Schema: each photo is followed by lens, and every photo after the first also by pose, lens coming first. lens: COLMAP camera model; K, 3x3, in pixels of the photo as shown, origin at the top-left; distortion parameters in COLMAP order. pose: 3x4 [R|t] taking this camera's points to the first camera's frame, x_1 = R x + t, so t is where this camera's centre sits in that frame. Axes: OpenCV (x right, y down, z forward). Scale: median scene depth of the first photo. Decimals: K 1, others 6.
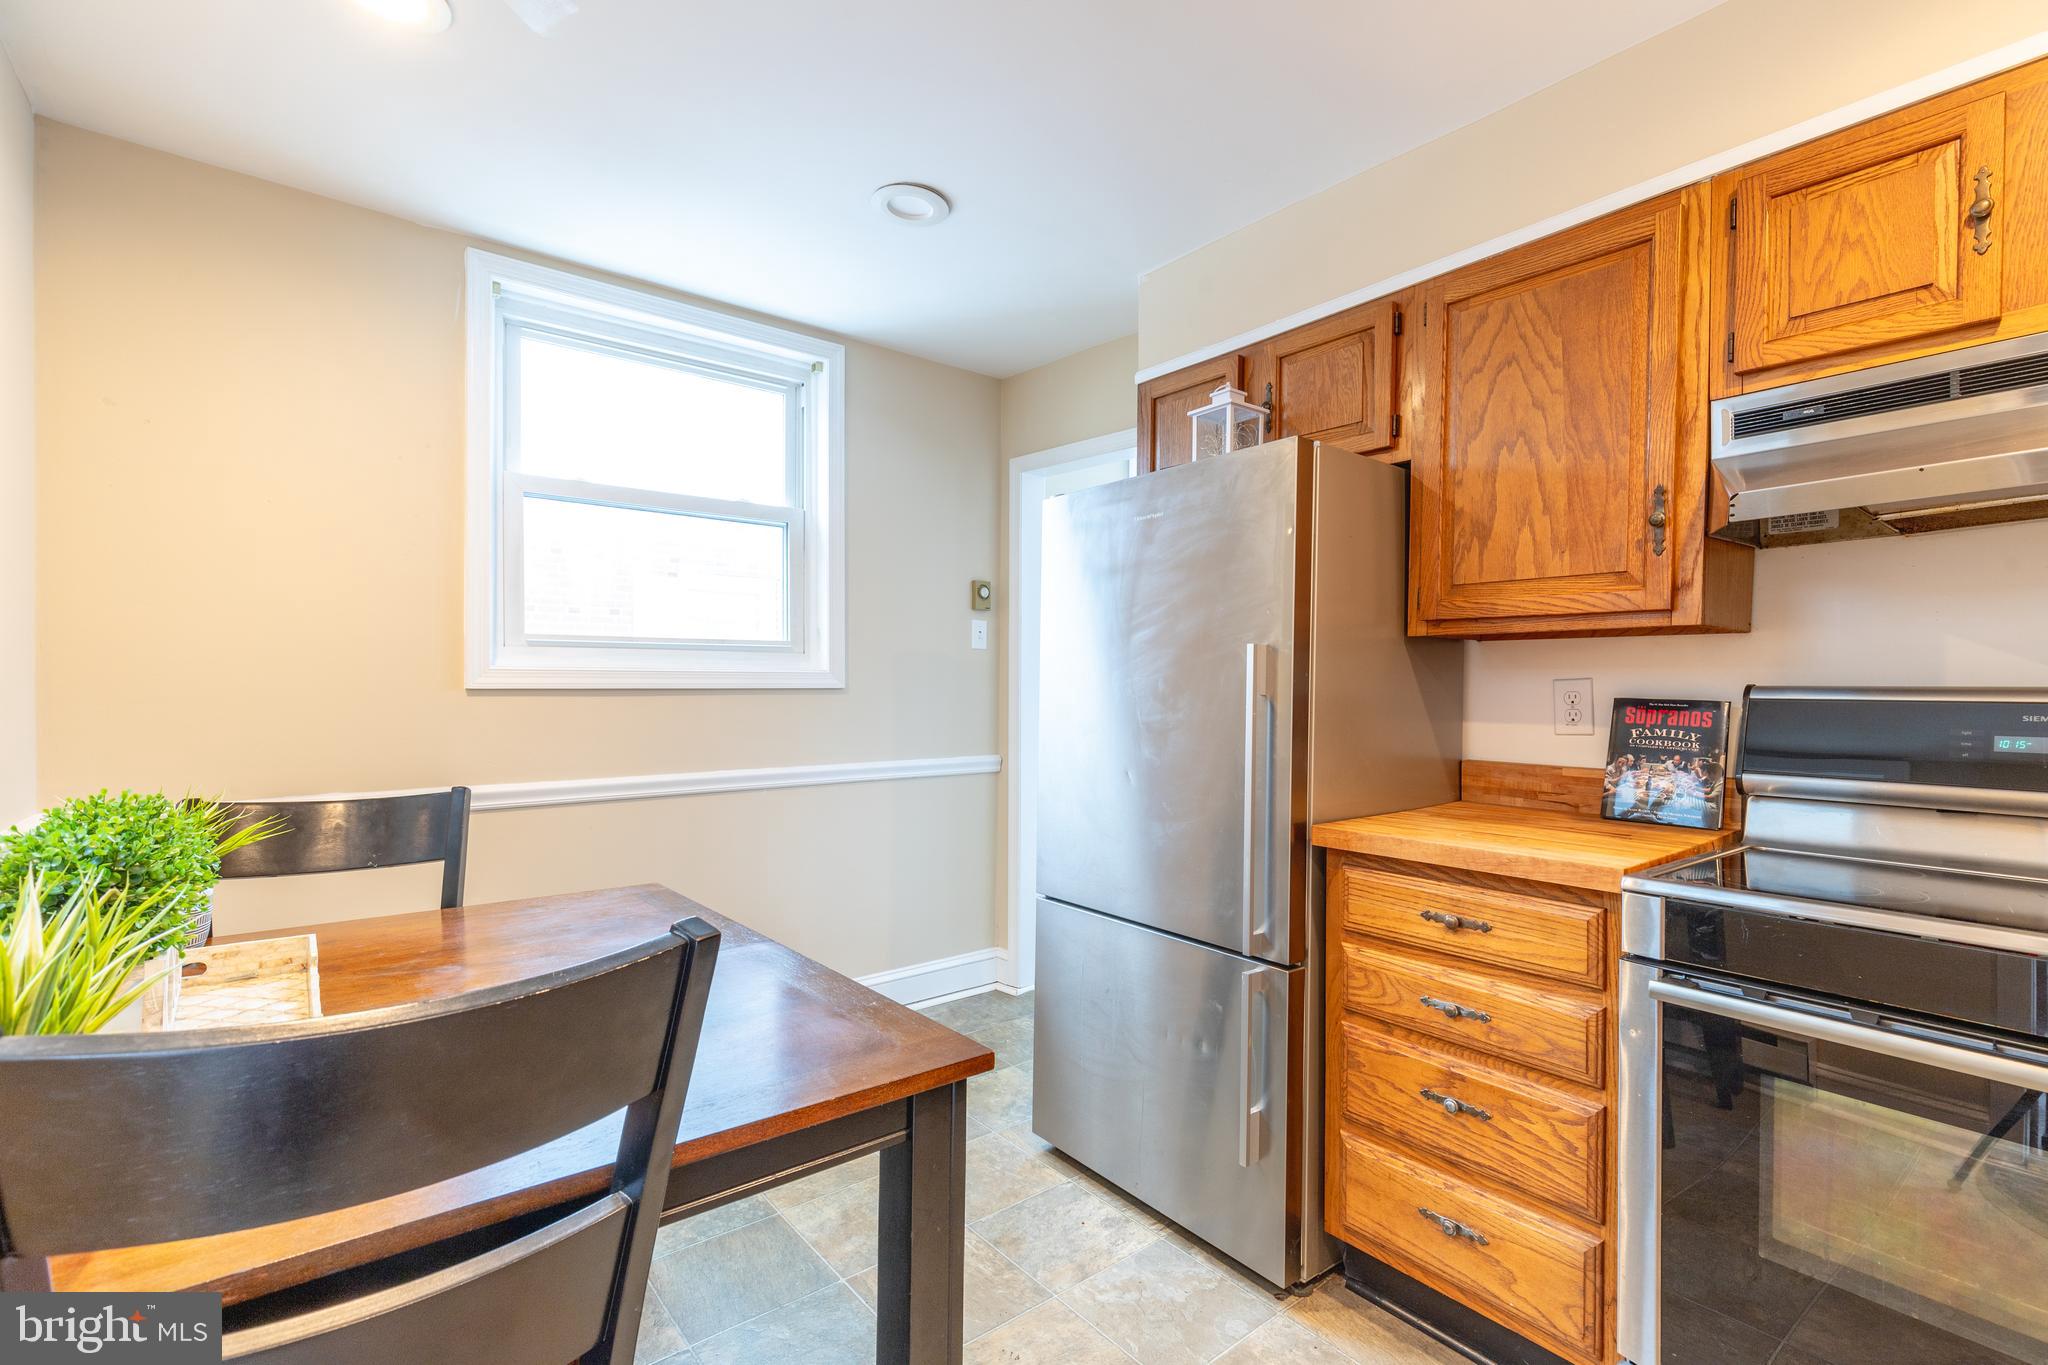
lens RADIAL K [[926.1, 0, 1044.5], [0, 926.1, 694.8], [0, 0, 1]] dist [0.009747, -0.000449]
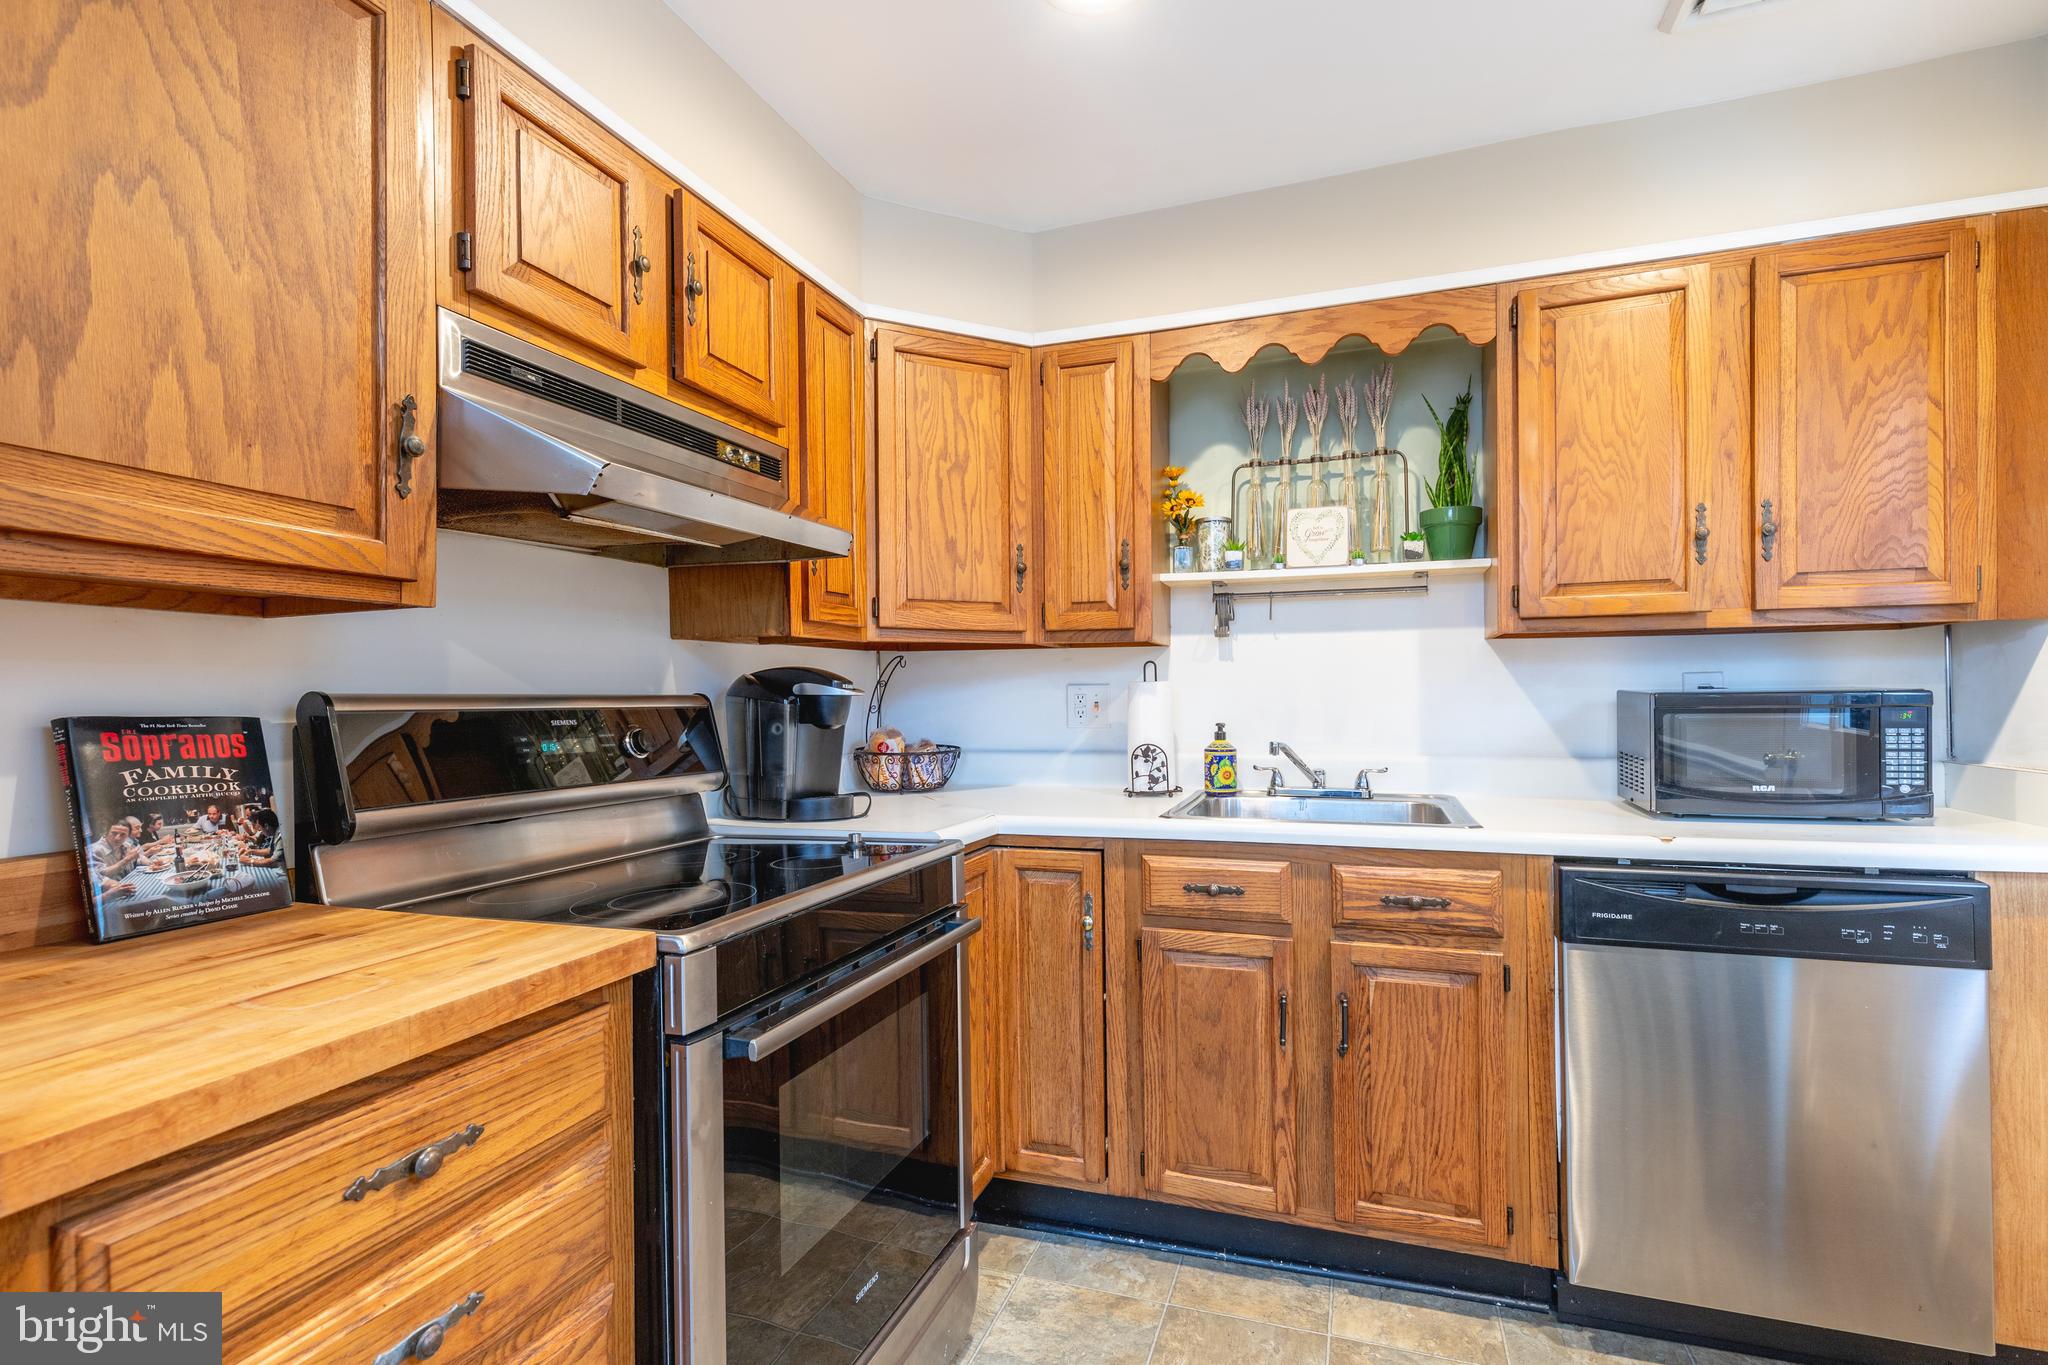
lens RADIAL K [[926.1, 0, 1044.5], [0, 926.1, 694.8], [0, 0, 1]] dist [0.009747, -0.000449]
pose [[-0.518703, 0.004352, 0.854943, -0.144349], [0.018822, 0.999803, 0.006330, -0.002531], [-0.854747, 0.019375, -0.518683, 0.869445]]
